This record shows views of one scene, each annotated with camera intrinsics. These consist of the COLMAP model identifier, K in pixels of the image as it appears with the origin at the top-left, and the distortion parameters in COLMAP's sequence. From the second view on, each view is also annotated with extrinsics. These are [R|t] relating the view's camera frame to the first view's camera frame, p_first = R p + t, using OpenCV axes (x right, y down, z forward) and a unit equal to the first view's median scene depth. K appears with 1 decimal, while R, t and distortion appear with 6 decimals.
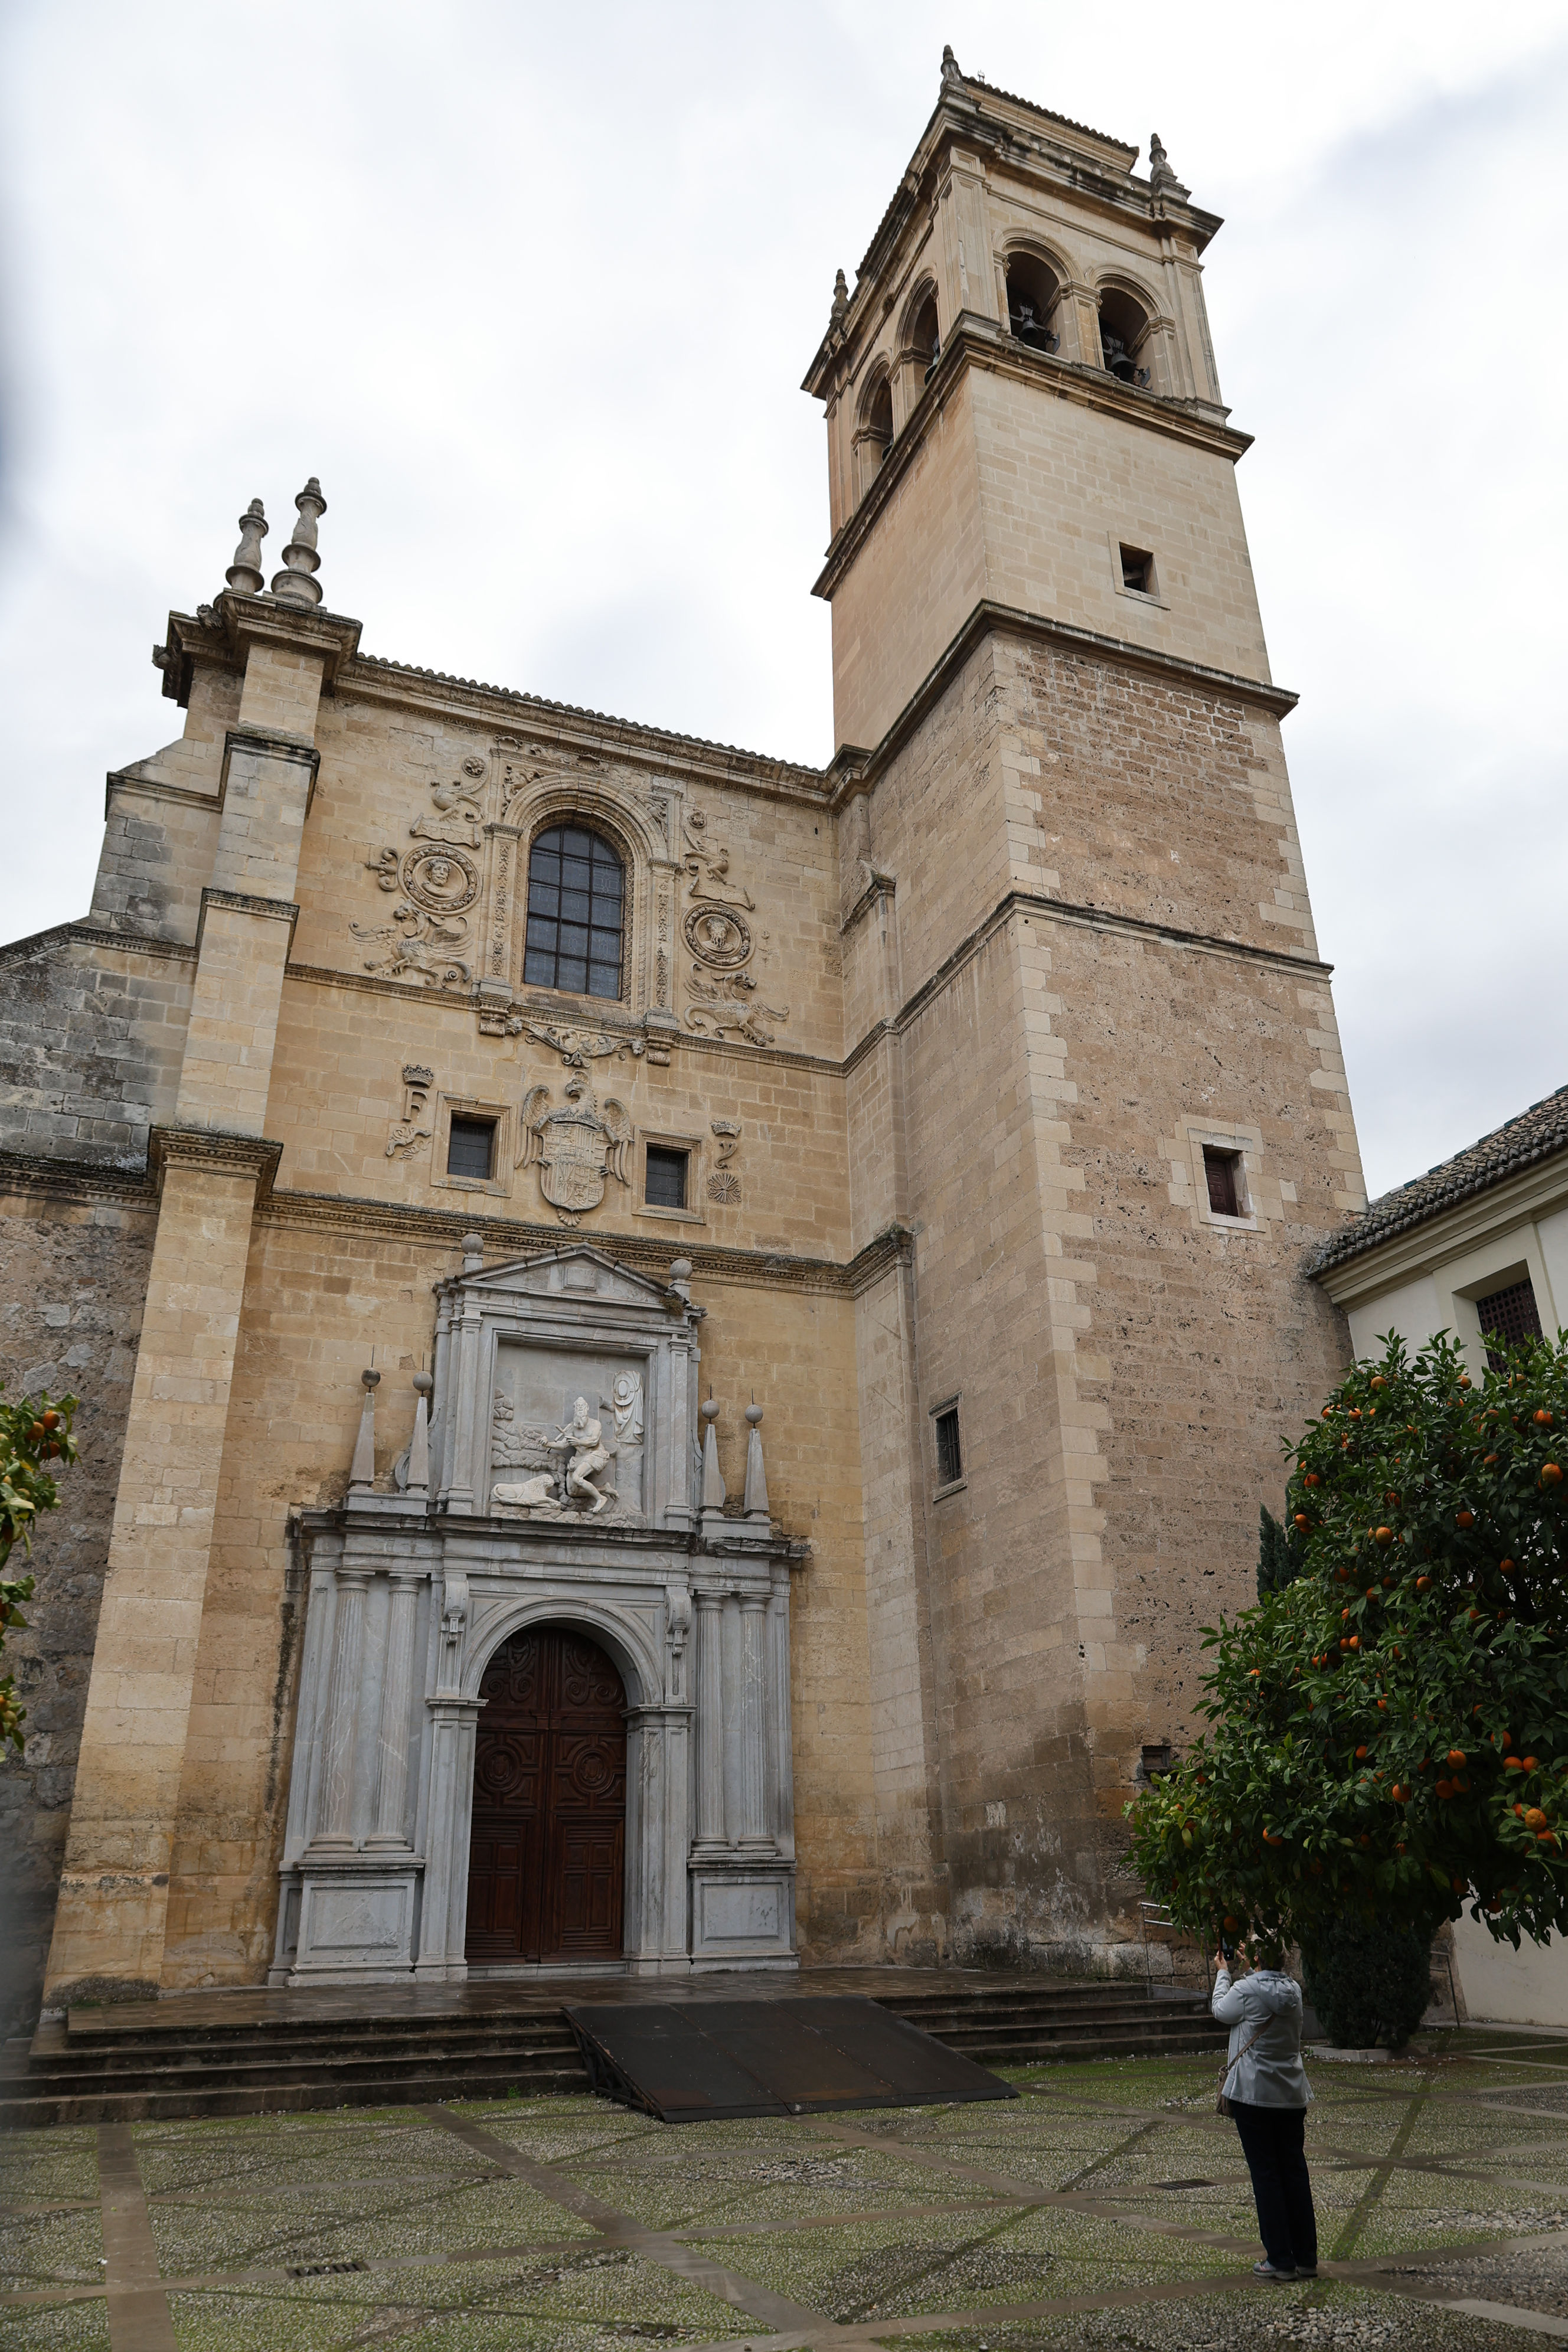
lens RADIAL K [[1633.2, 0, 785.9], [0, 1633.2, 1168.6], [0, 0, 1]] dist [-0.003443, -0.002393]
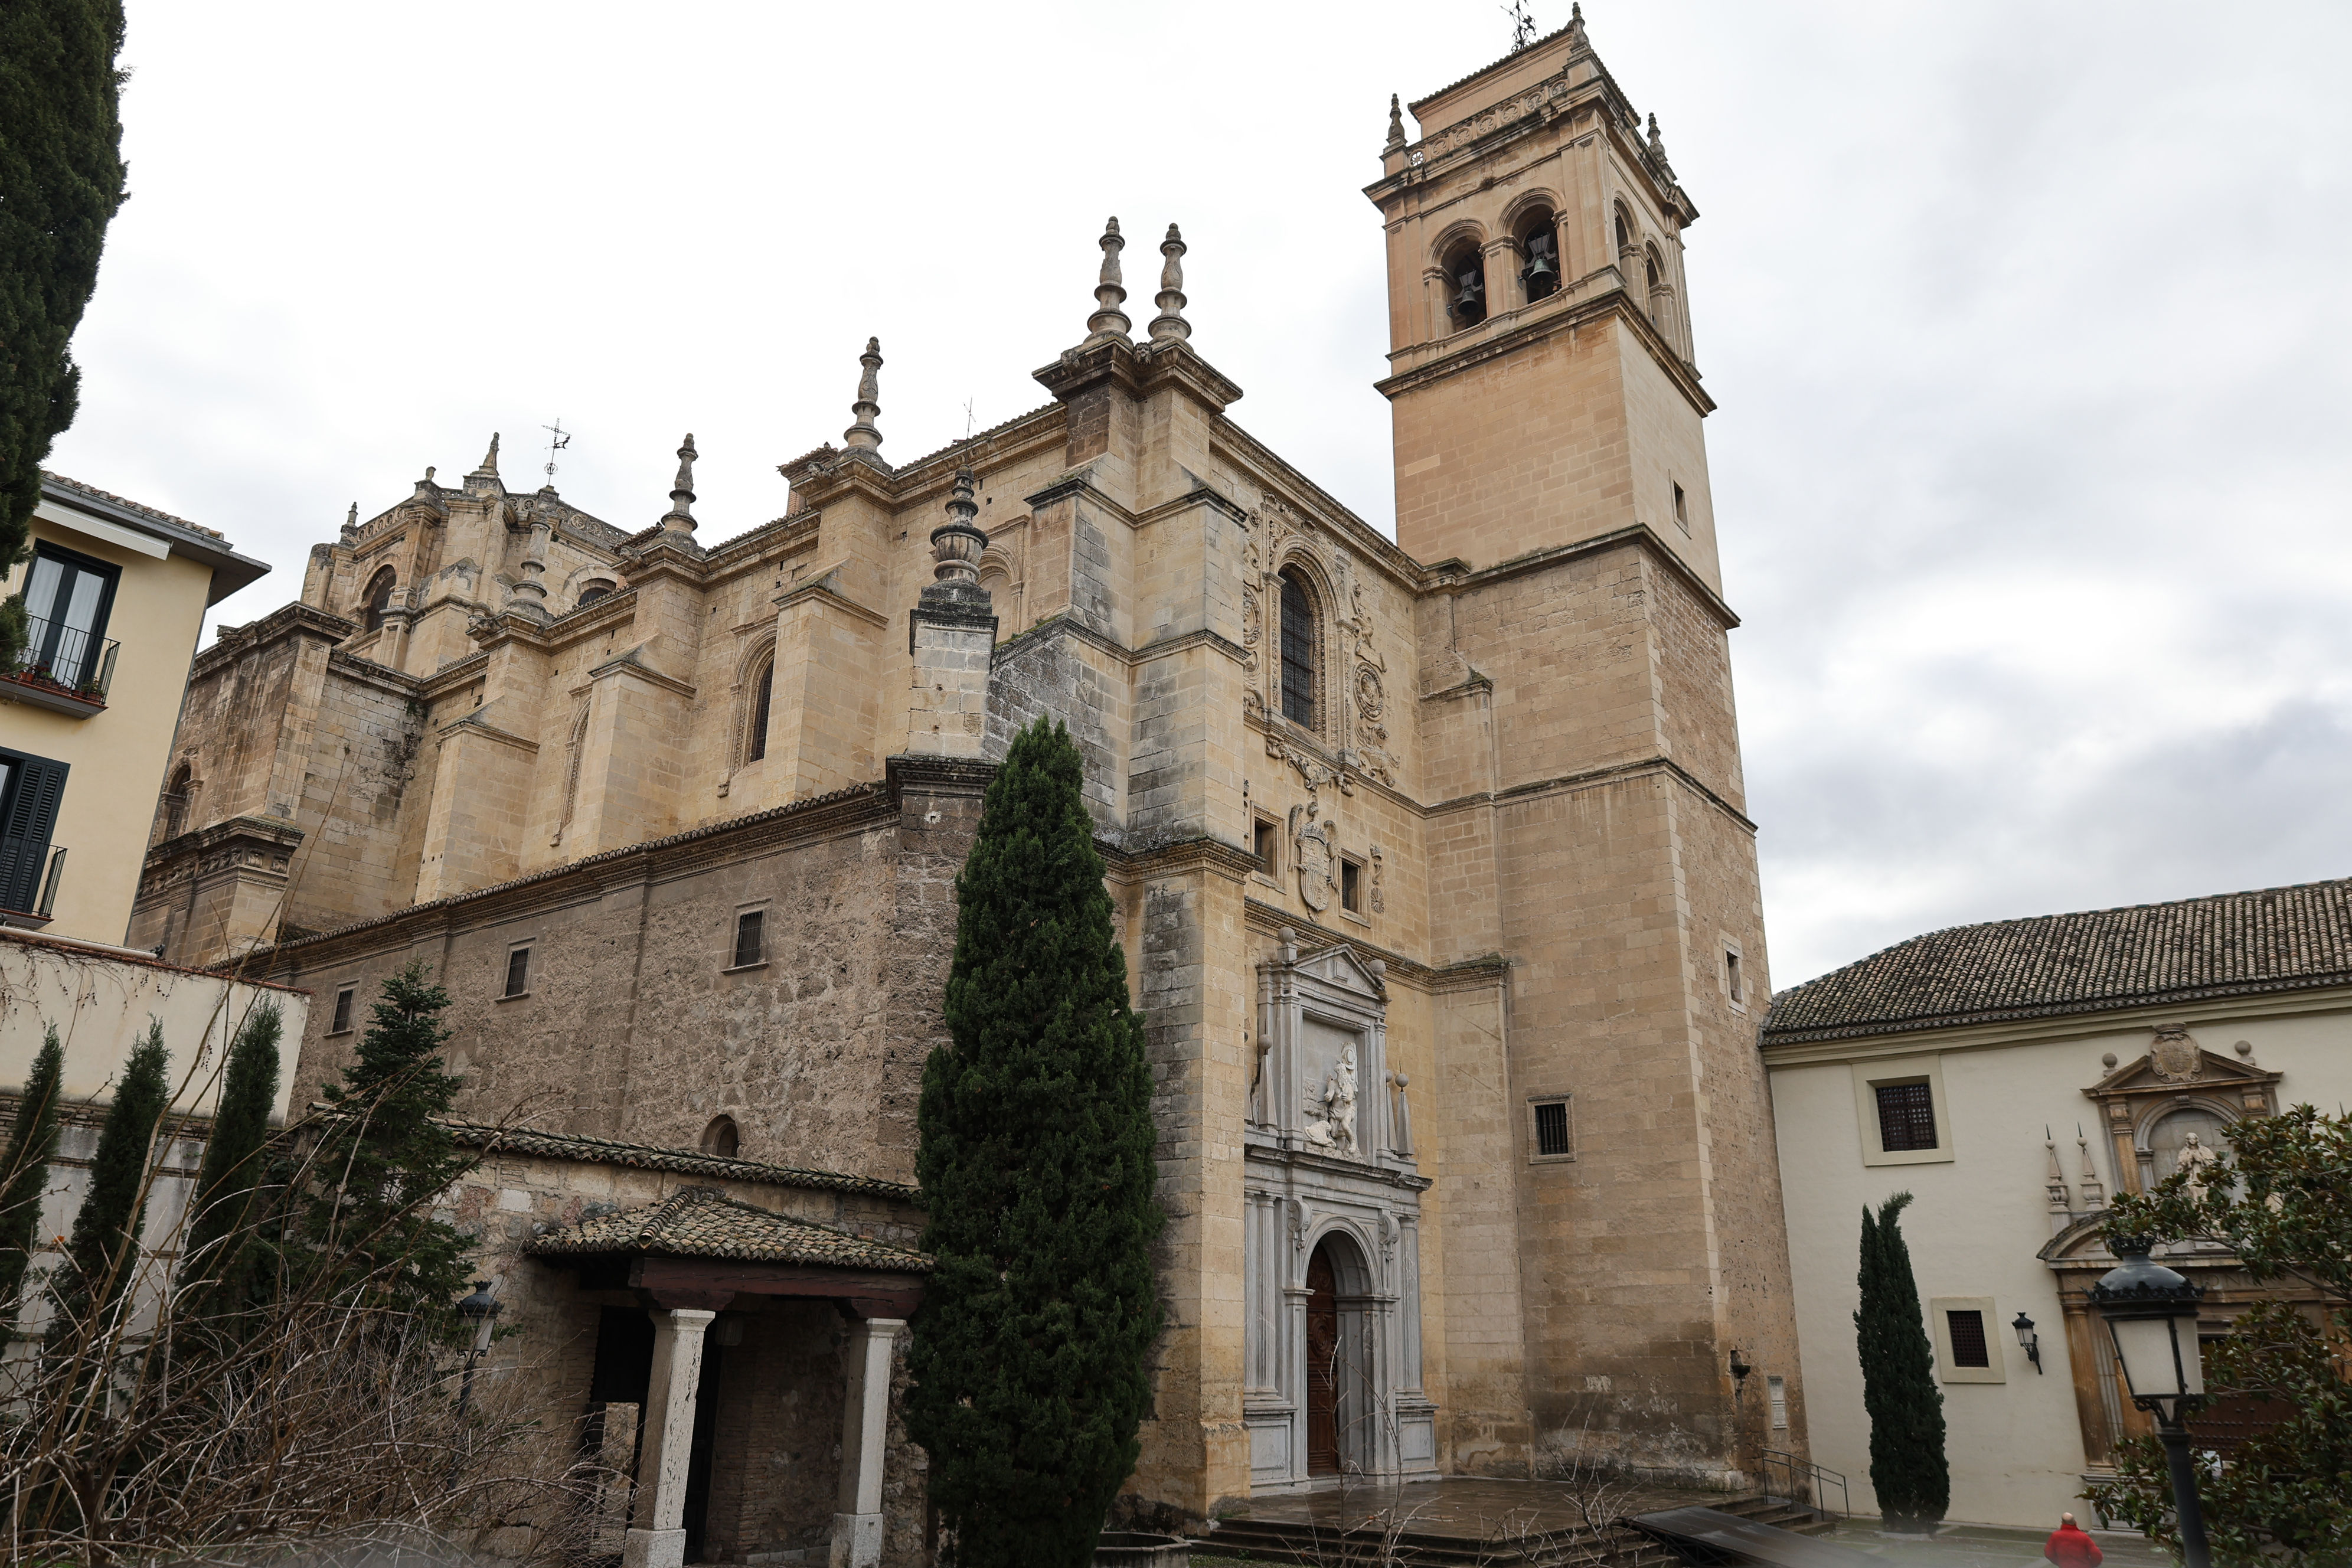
lens RADIAL K [[1633.2, 0, 1167.3], [0, 1633.2, 788.1], [0, 0, 1]] dist [-0.003443, -0.002393]
pose [[0.864628, 0.194507, 0.463234, -0.901842], [-0.233766, 0.971883, 0.028243, -0.081584], [-0.444716, -0.132708, 0.885786, -0.084590]]
